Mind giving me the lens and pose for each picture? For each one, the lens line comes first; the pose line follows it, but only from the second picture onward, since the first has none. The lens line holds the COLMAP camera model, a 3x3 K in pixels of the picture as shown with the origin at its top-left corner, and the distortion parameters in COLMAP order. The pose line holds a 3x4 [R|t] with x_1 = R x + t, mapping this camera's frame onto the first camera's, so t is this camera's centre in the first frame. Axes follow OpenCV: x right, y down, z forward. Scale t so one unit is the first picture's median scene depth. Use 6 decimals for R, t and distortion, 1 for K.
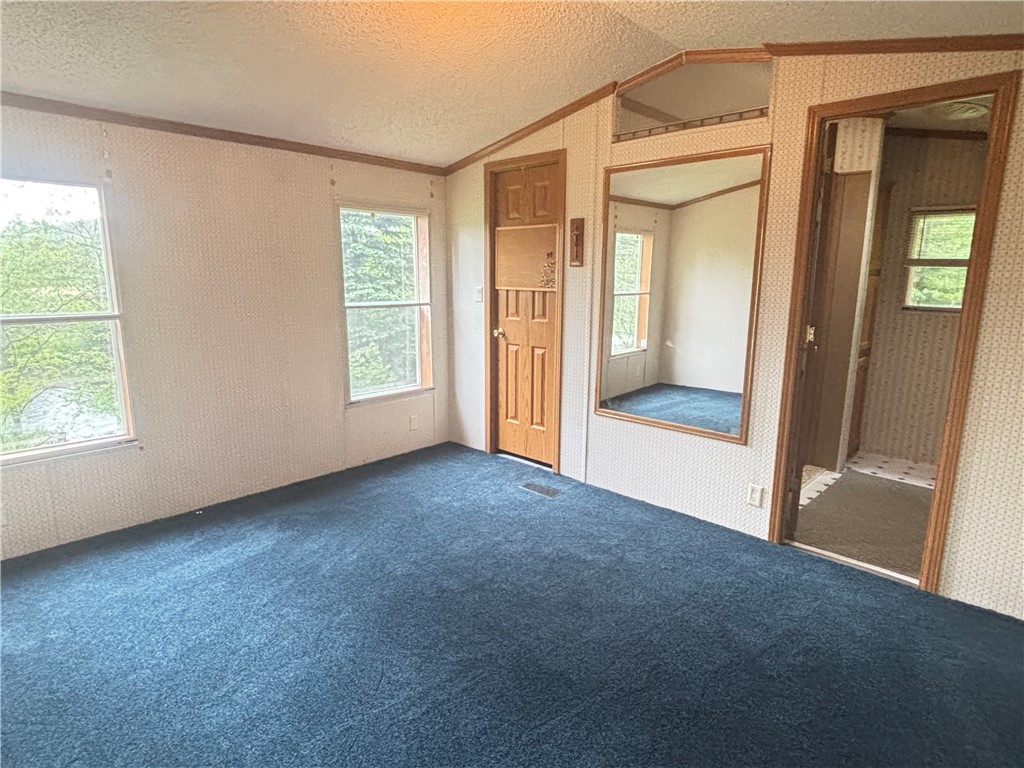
lens RADIAL K [[585.2, 0, 510.7], [0, 585.2, 380.3], [0, 0, 1]] dist [-0.003744, 0.000802]
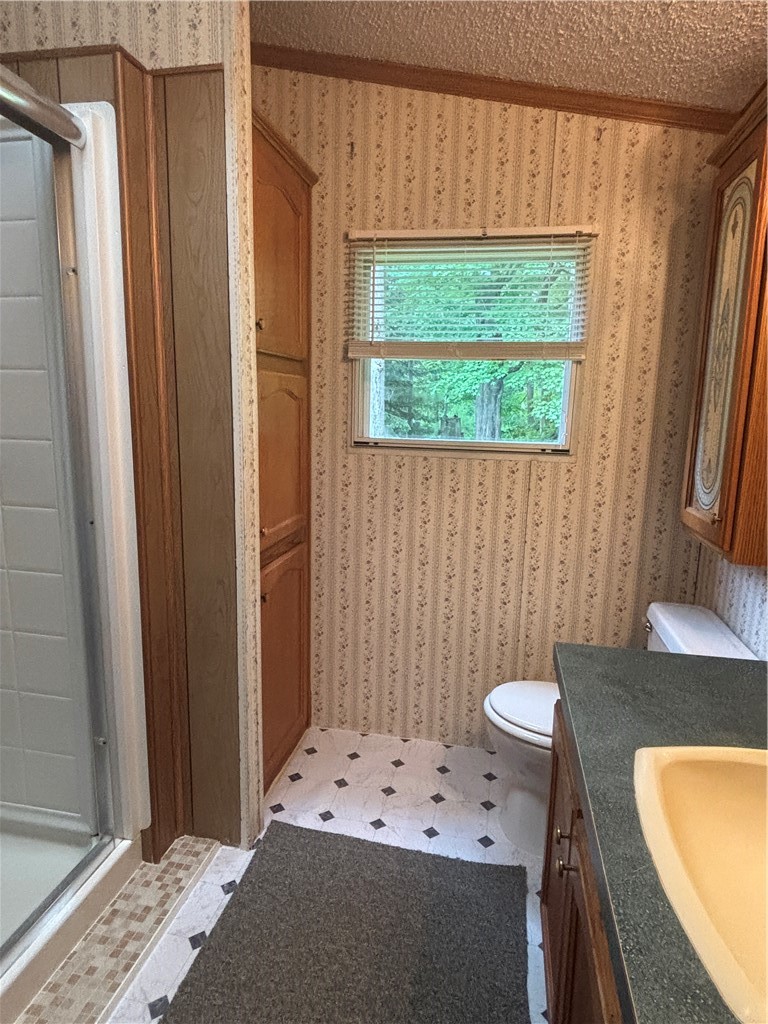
lens RADIAL K [[621.5, 0, 384.9], [0, 621.5, 509.1], [0, 0, 1]] dist [0.002628, -0.000160]
pose [[0.845904, -0.077736, 0.527640, 0.426868], [0.085323, 0.996303, 0.009995, -0.073731], [-0.526466, 0.036564, 0.849409, 0.564747]]
